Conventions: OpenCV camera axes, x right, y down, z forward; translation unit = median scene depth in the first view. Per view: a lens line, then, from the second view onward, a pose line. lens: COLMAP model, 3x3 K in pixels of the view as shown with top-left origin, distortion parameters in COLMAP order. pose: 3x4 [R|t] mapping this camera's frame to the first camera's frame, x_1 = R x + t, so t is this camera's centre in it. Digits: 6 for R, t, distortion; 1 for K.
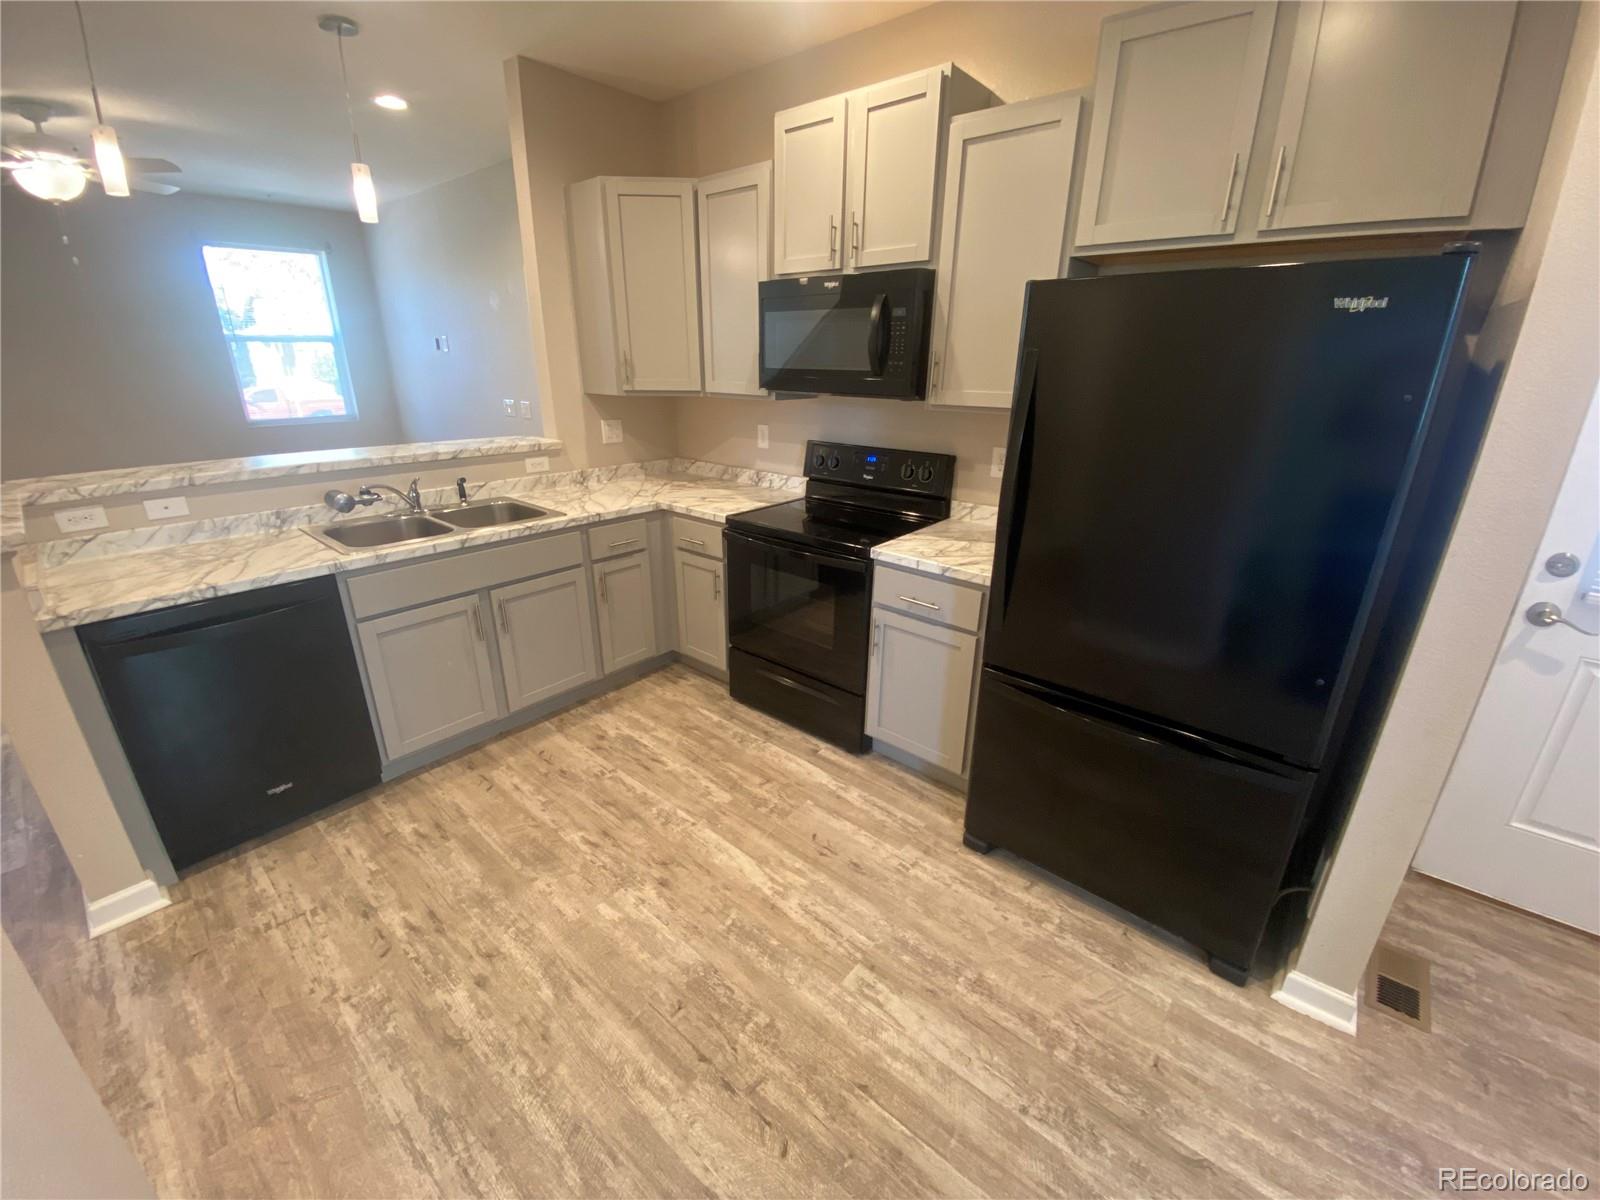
lens RADIAL K [[650.2, 0, 800.0], [0, 650.2, 600.0], [0, 0, 1]] dist [0.022605, -0.019888]
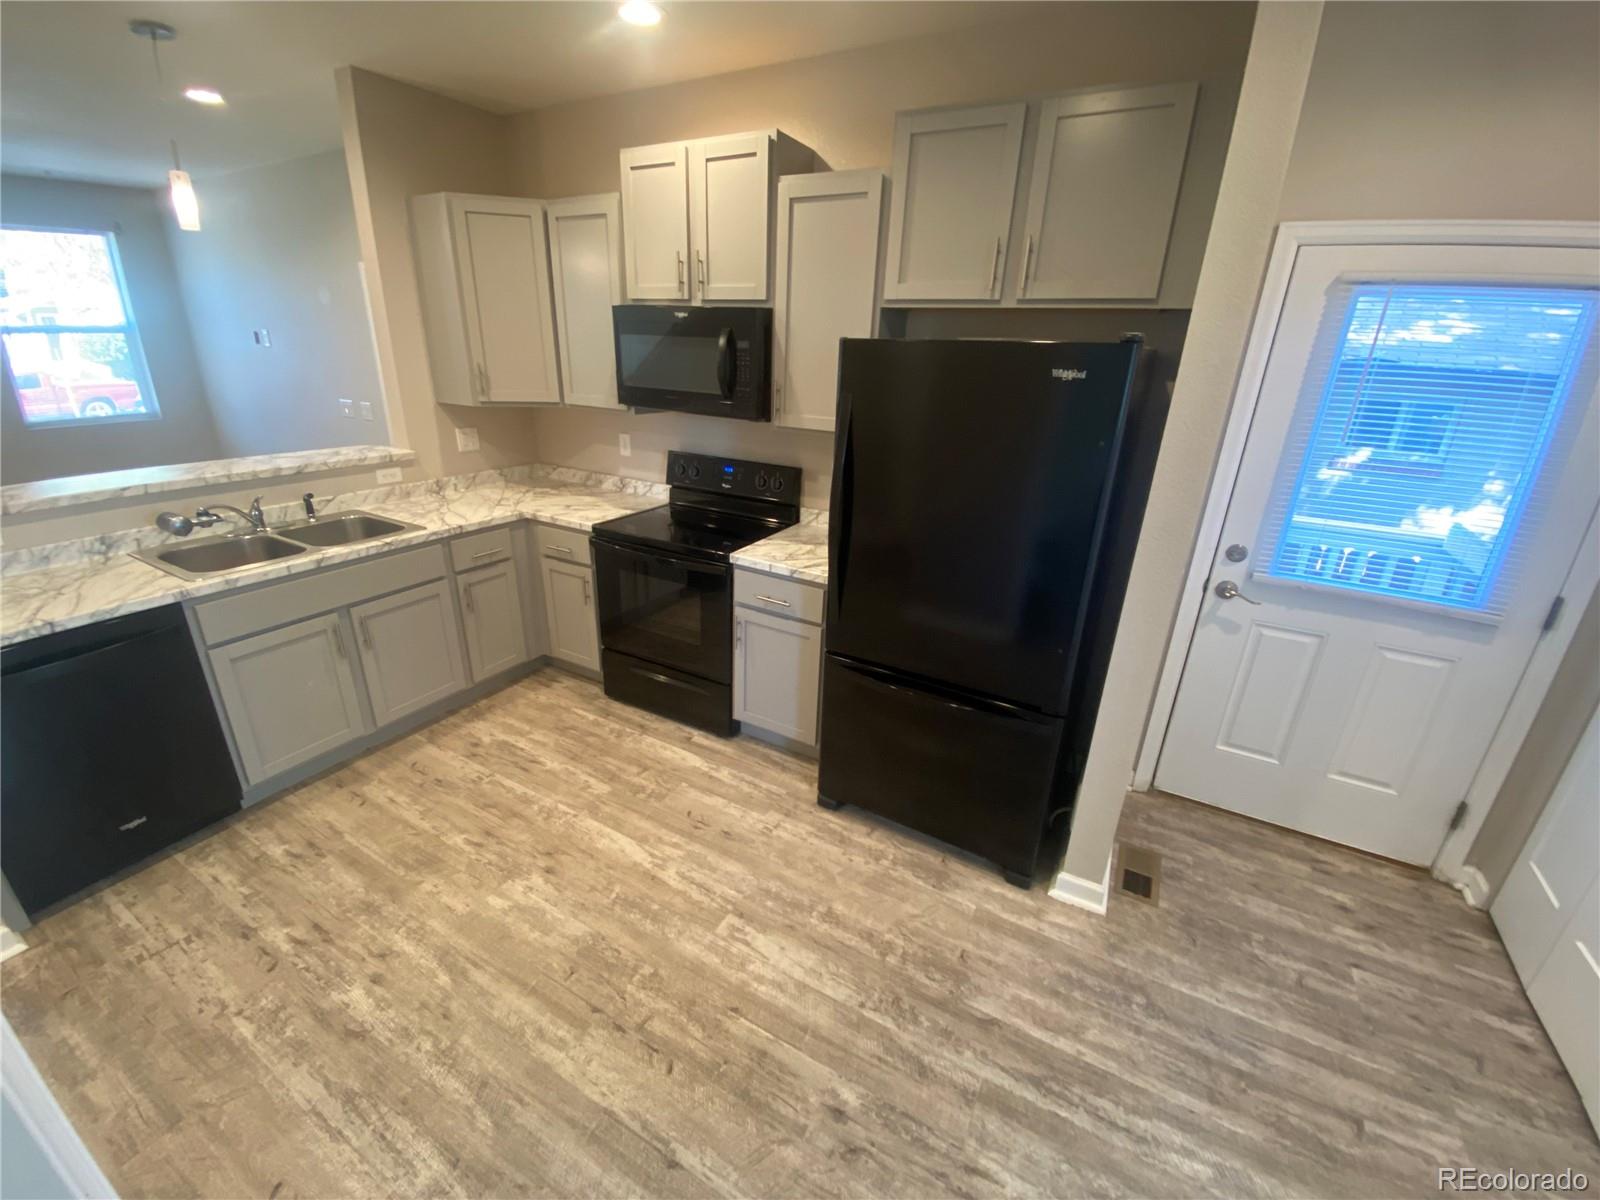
lens RADIAL K [[649.1, 0, 798.3], [0, 649.1, 595.2], [0, 0, 1]] dist [0.028582, -0.023573]
pose [[0.980962, -0.047797, 0.188227, 0.015570], [0.045477, 0.998827, 0.016631, -0.026663], [-0.188801, -0.007754, 0.981985, -0.153962]]
